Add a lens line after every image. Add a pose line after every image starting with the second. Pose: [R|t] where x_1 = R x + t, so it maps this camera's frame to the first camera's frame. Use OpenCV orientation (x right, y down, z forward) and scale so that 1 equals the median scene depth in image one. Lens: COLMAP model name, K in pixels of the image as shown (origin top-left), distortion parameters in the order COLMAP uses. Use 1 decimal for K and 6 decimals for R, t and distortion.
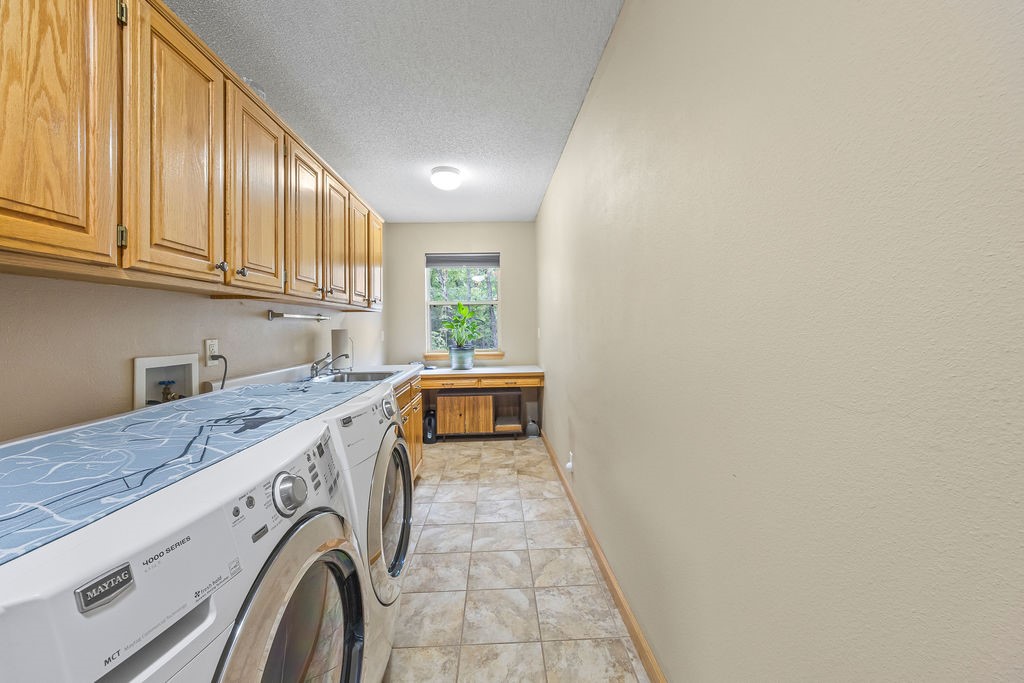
lens RADIAL K [[386.3, 0, 506.5], [0, 386.3, 337.2], [0, 0, 1]] dist [-0.007563, 0.000206]
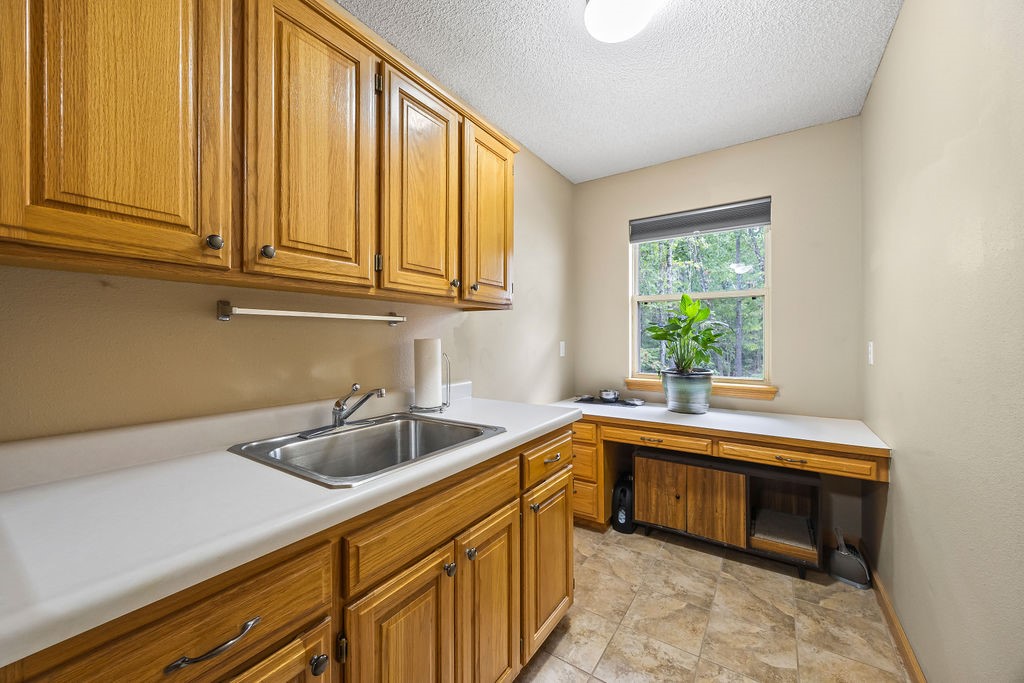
lens RADIAL K [[398.8, 0, 472.7], [0, 398.8, 344.2], [0, 0, 1]] dist [-0.041533, 0.000356]
pose [[0.780254, 0.006647, -0.625427, -0.000226], [-0.015121, 0.999852, -0.008238, -0.005684], [0.625279, 0.015885, 0.780239, 0.383608]]
